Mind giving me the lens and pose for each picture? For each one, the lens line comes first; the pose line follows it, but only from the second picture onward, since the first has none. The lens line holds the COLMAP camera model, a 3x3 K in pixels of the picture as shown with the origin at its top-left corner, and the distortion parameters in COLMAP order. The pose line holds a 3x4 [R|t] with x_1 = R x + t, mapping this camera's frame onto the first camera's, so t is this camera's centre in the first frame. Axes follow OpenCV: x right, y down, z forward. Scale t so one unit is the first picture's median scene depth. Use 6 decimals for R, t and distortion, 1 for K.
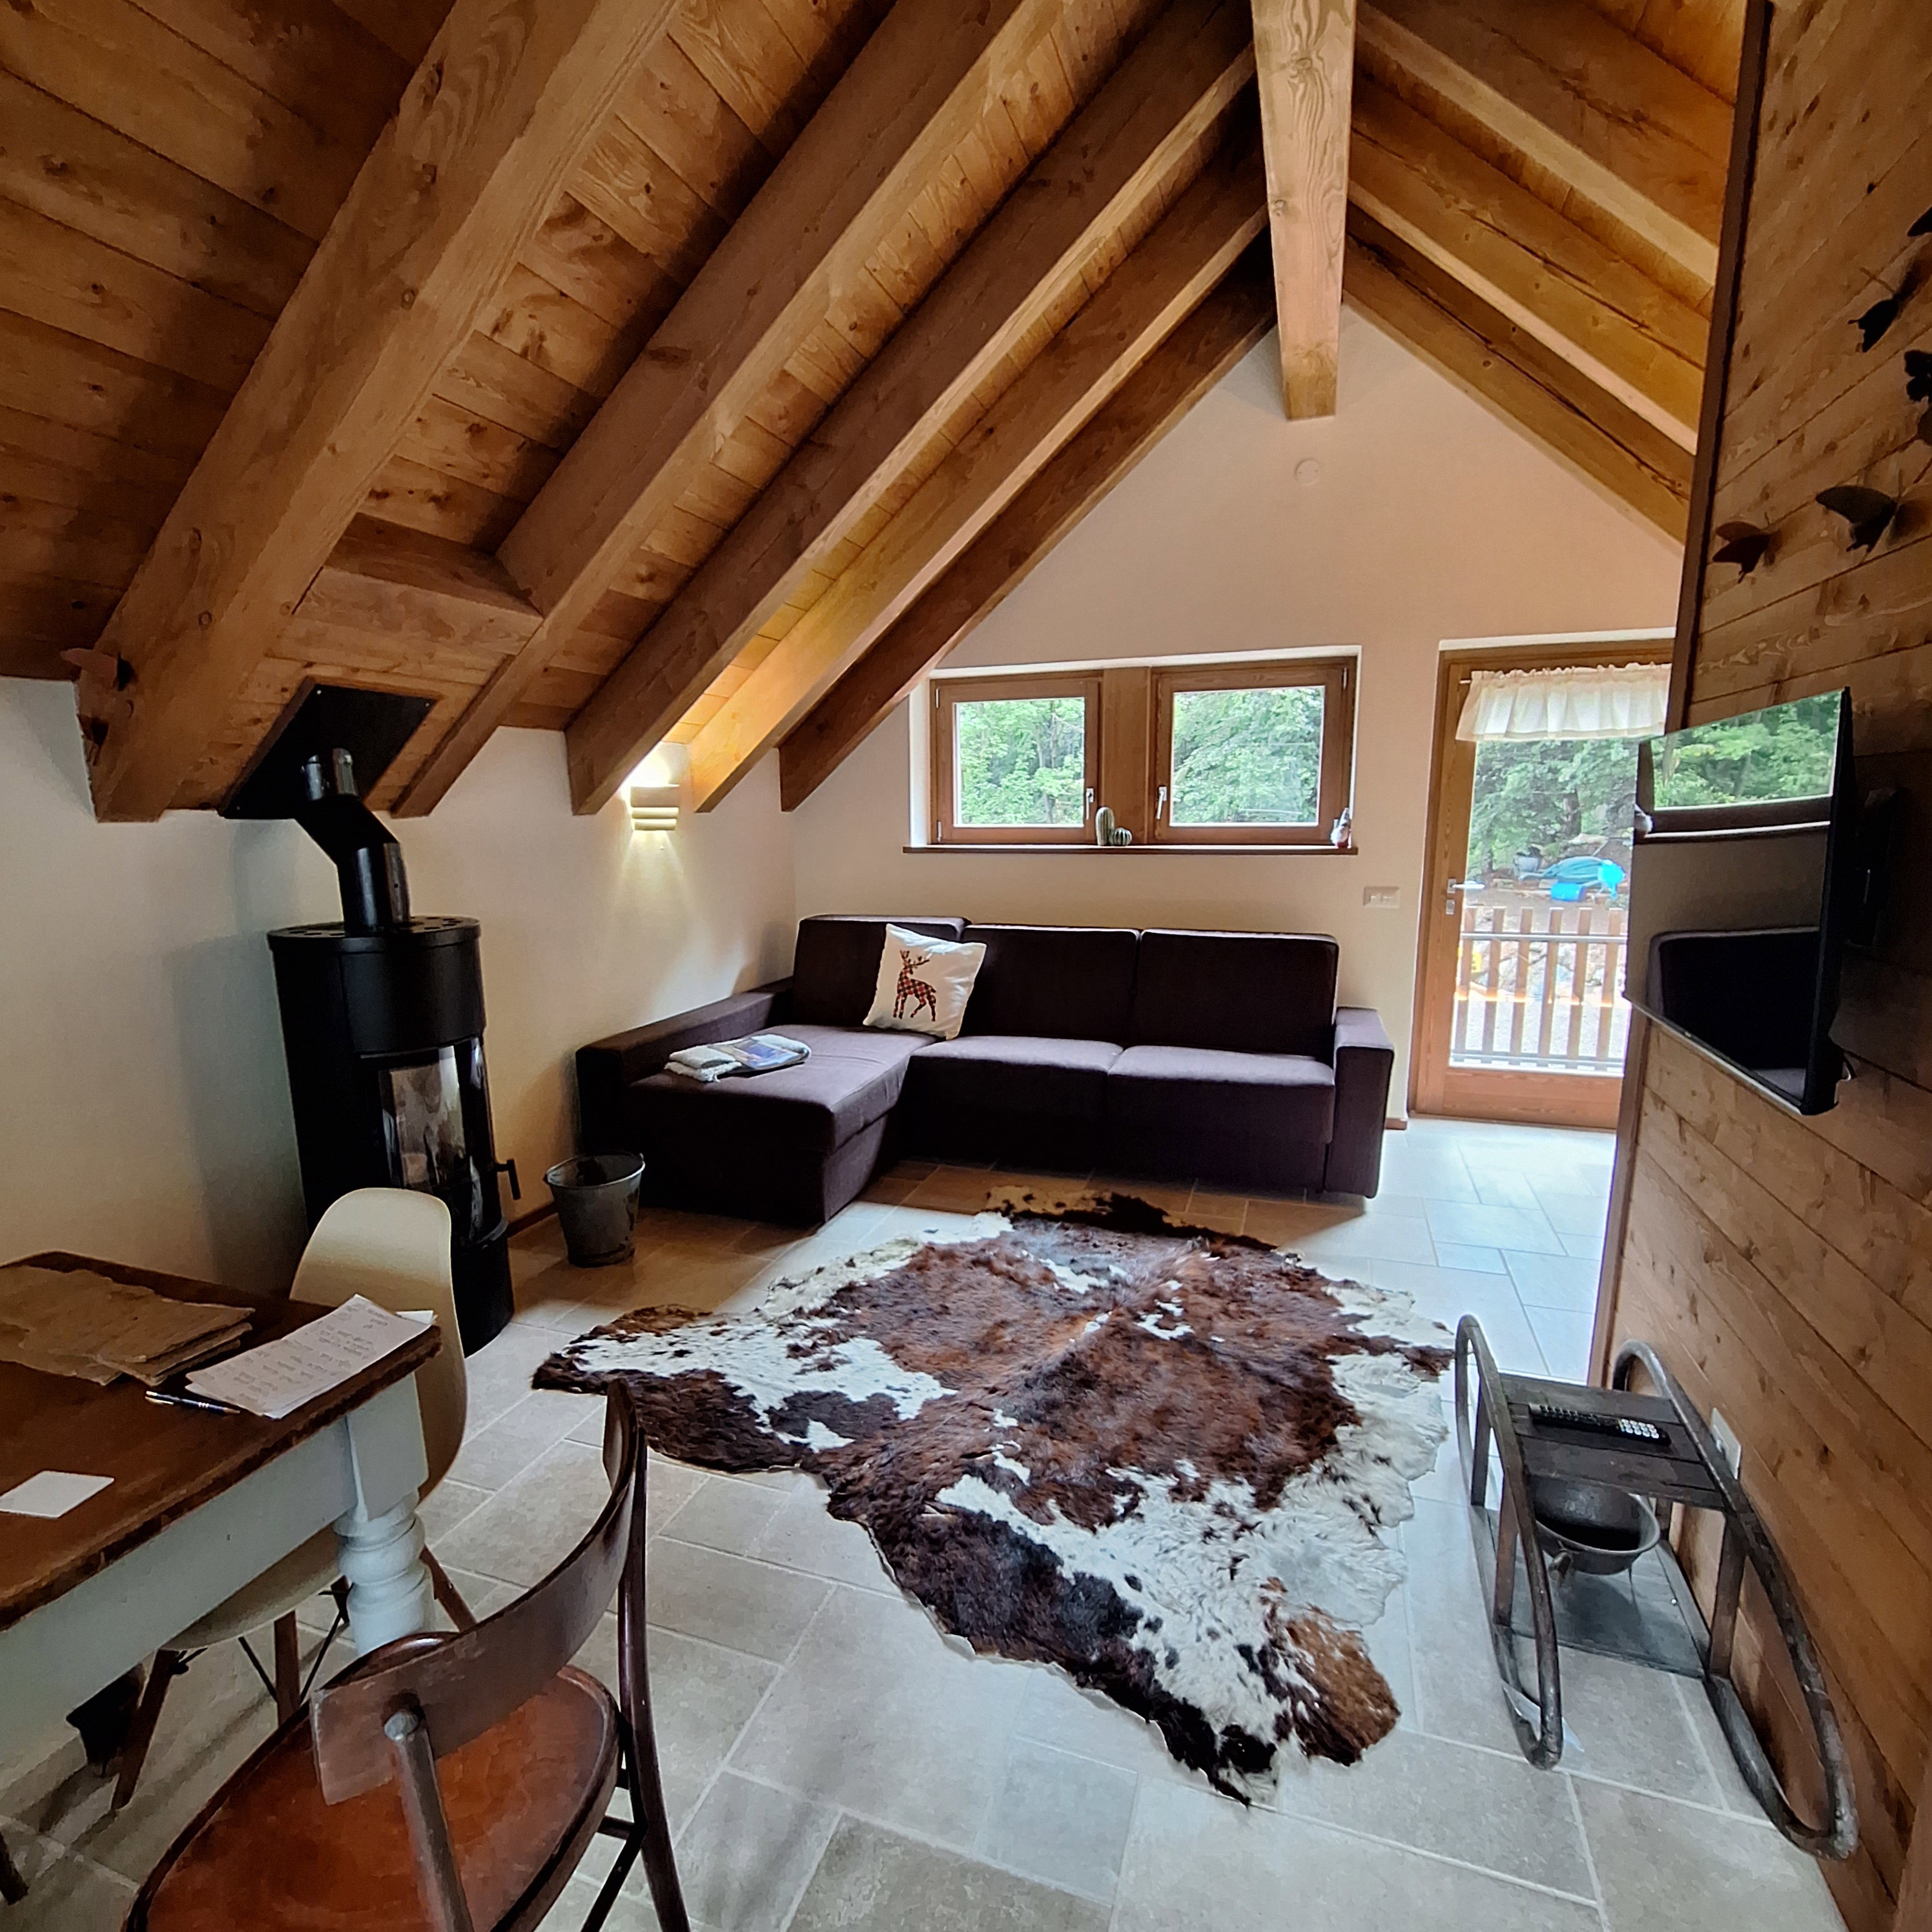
lens RADIAL K [[1029.1, 0, 951.2], [0, 1029.1, 1009.1], [0, 0, 1]] dist [-0.011611, 0.003353]
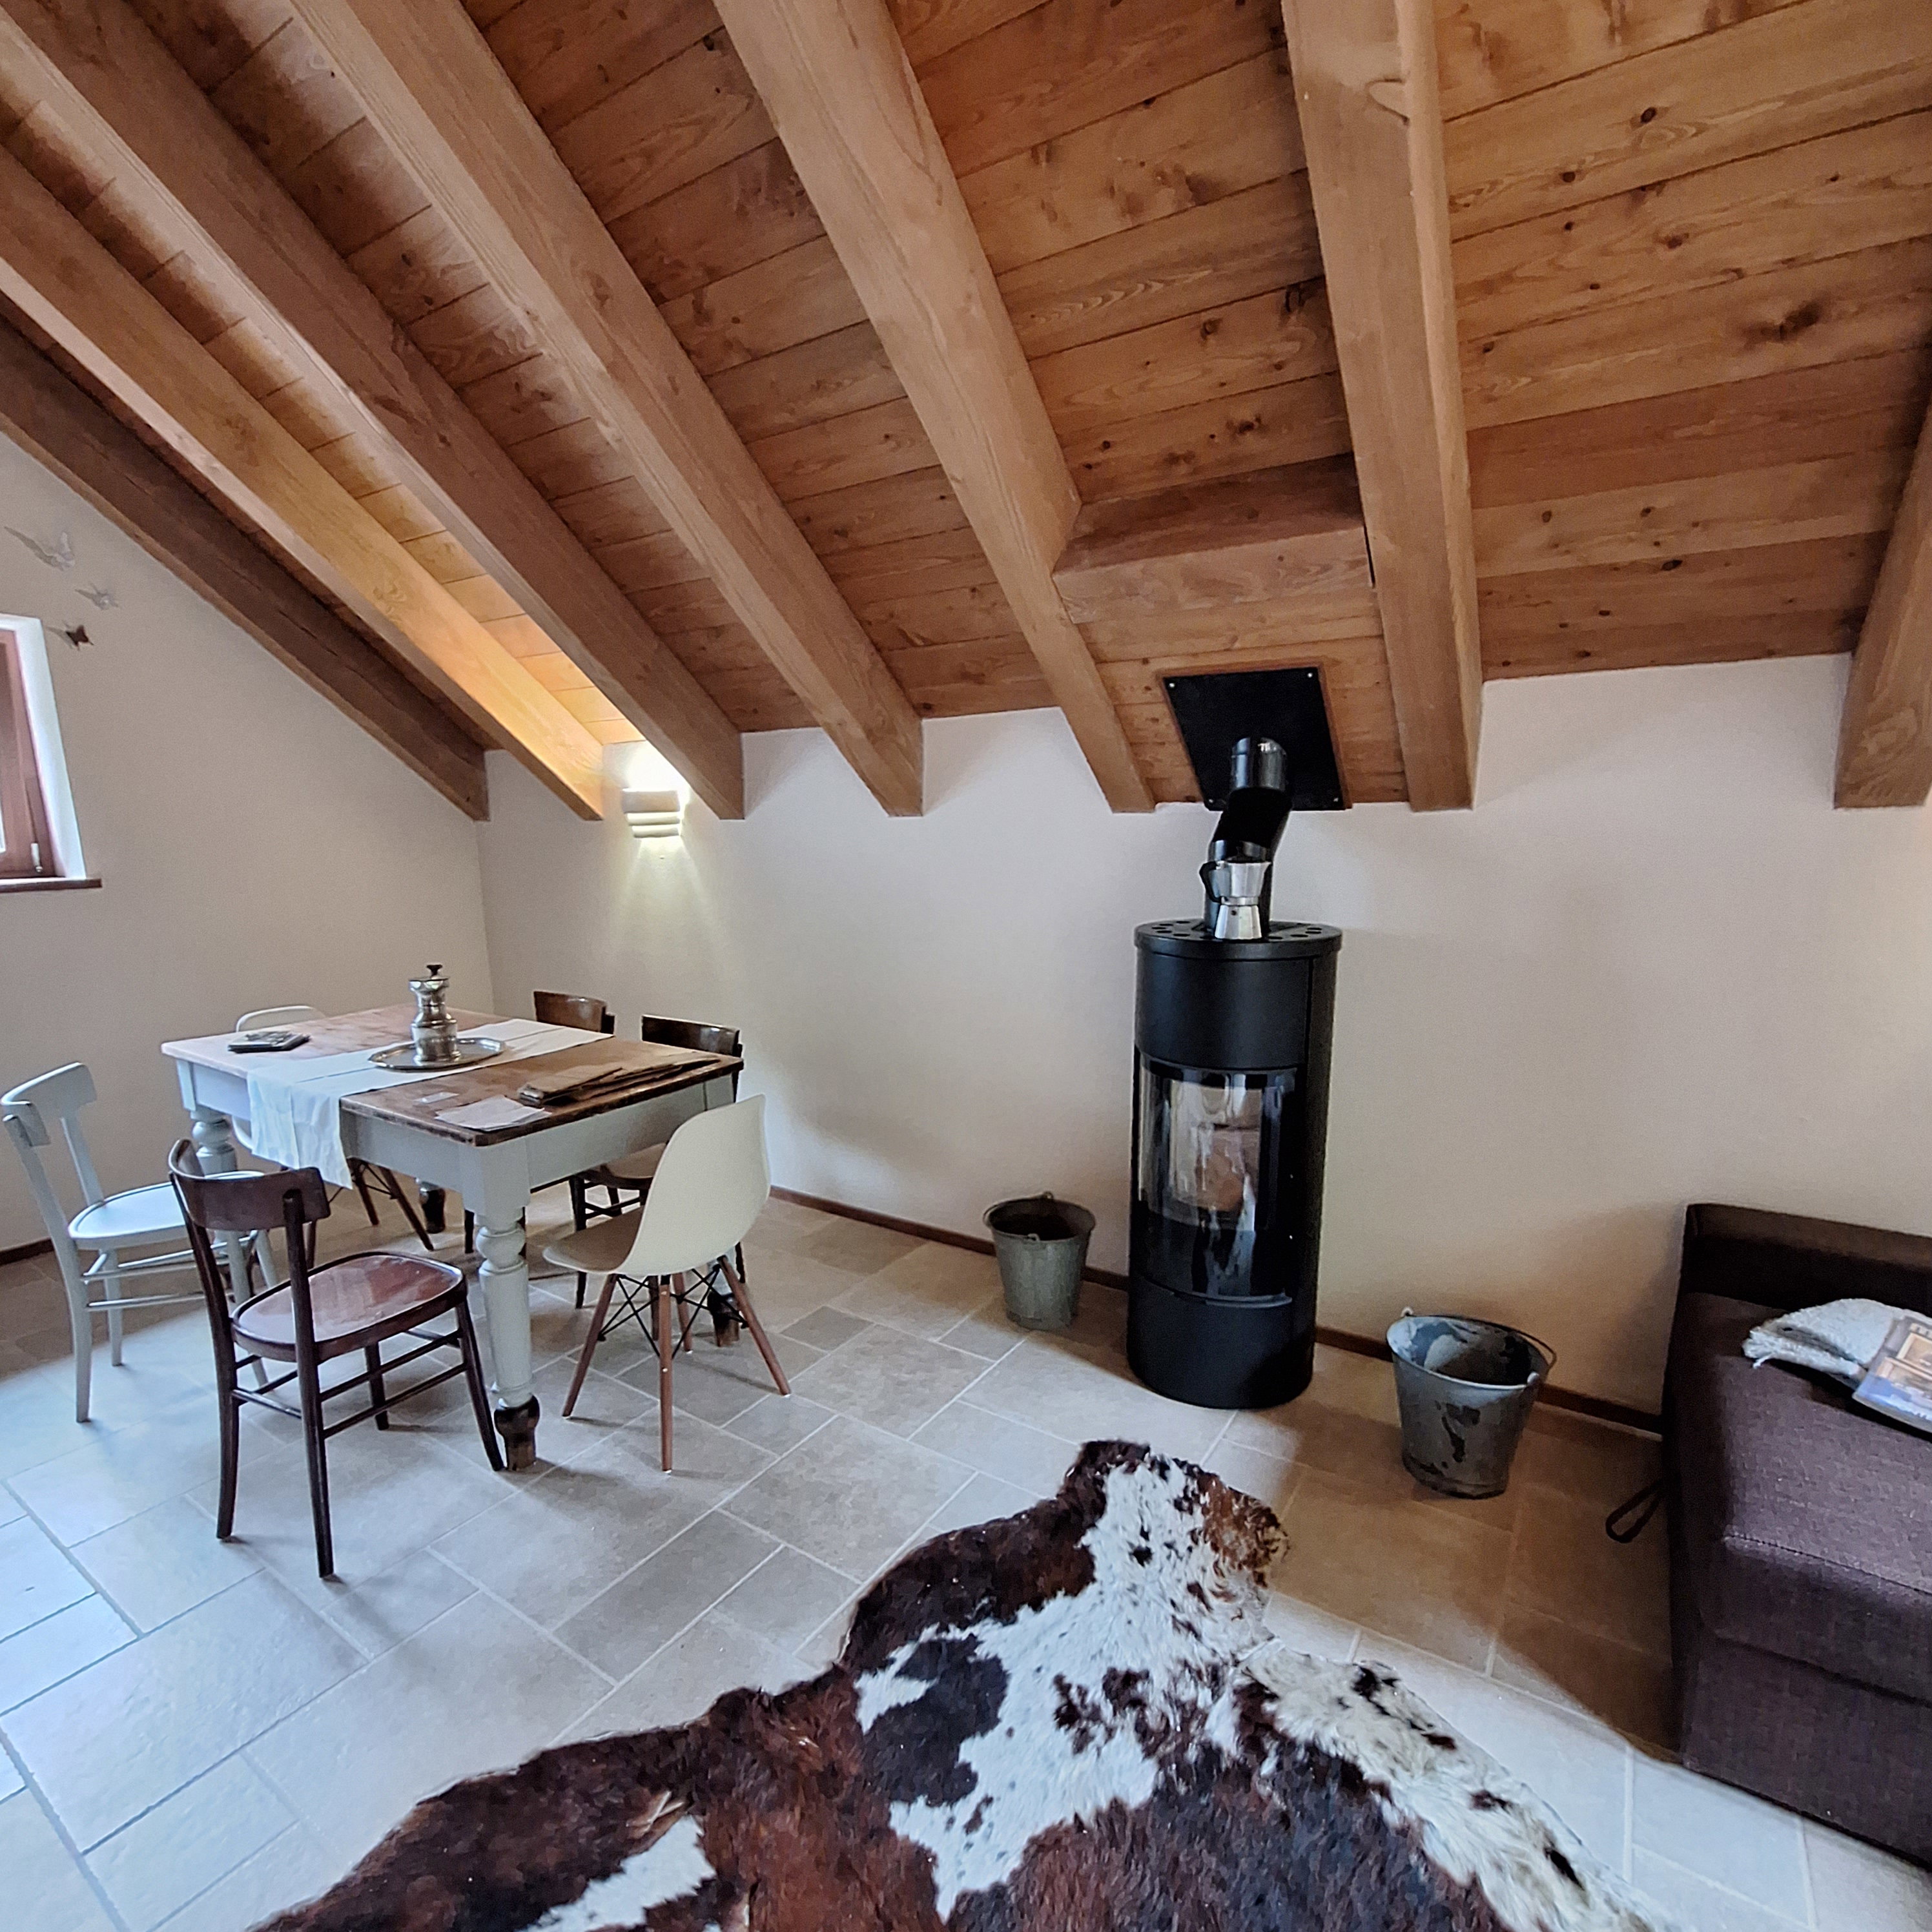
lens RADIAL K [[1029.1, 0, 971.0], [0, 1029.1, 1006.6], [0, 0, 1]] dist [-0.011611, 0.003353]
pose [[-0.247686, 0.199153, -0.948151, 0.276747], [-0.170524, 0.954406, 0.245013, -0.141069], [0.953716, 0.222369, -0.202432, 0.687497]]
